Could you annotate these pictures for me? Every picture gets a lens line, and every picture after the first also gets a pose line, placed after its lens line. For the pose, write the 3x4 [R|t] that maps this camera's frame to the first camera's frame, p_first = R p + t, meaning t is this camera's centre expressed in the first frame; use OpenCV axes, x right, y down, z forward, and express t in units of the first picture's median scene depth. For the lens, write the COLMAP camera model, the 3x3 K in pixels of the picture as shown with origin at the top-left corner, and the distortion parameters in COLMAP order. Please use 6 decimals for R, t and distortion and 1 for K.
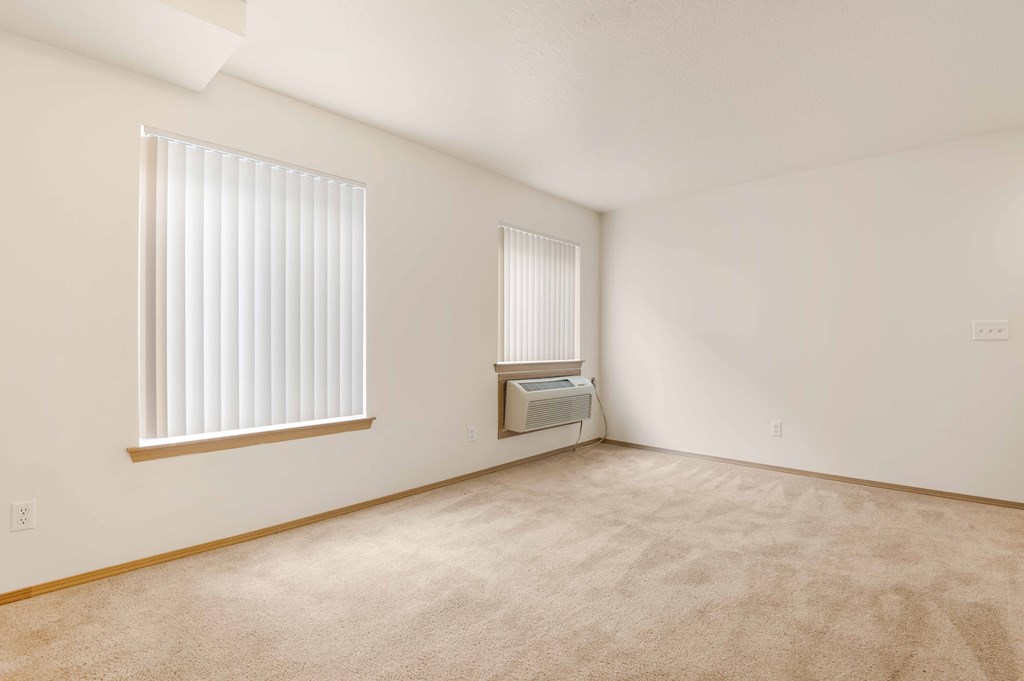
lens RADIAL K [[507.1, 0, 518.8], [0, 507.1, 340.1], [0, 0, 1]] dist [-0.023436, -0.002011]
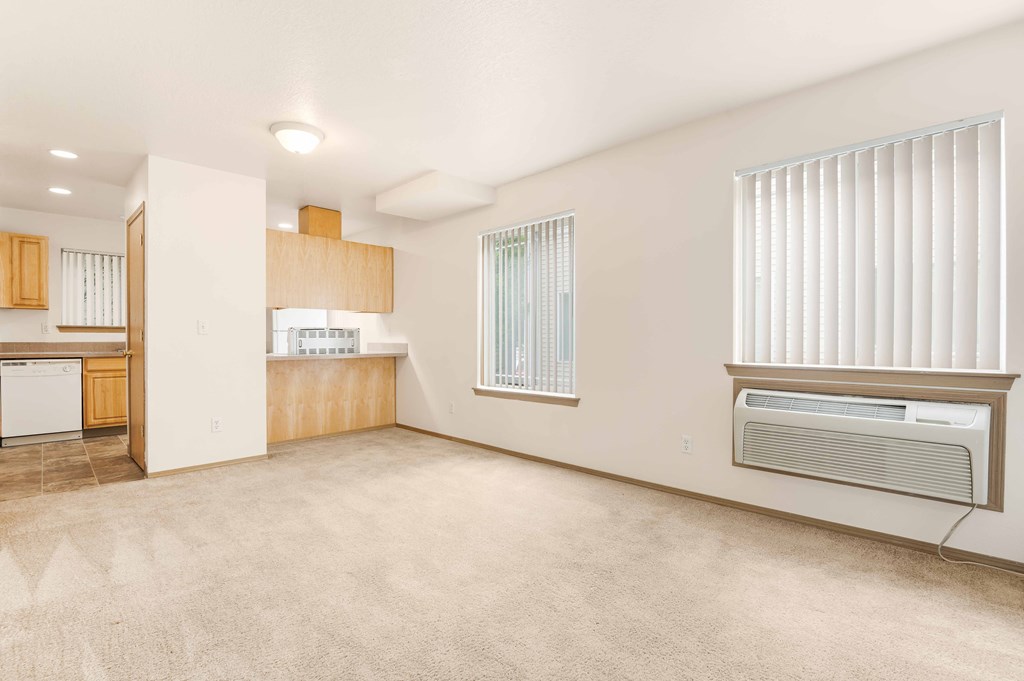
lens RADIAL K [[468.4, 0, 505.3], [0, 468.4, 341.2], [0, 0, 1]] dist [-0.018326, 0.000704]
pose [[-0.073216, 0.000403, -0.997316, 0.893176], [0.007995, 0.999968, -0.000183, 0.014464], [0.997284, -0.007986, -0.073217, 0.956217]]
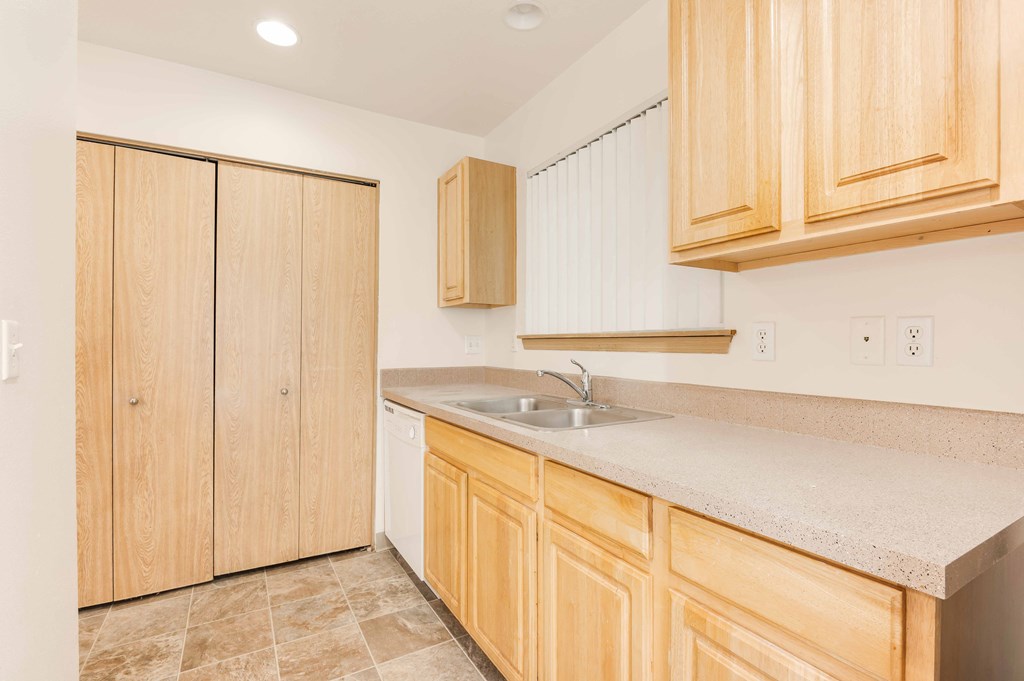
lens RADIAL K [[468.4, 0, 510.3], [0, 468.4, 340.7], [0, 0, 1]] dist [-0.018326, 0.000704]
pose [[-0.943250, -0.003144, 0.332067, -0.945493], [-0.005178, 0.999973, -0.005240, -0.043716], [-0.332042, -0.006662, -0.943241, -0.020570]]
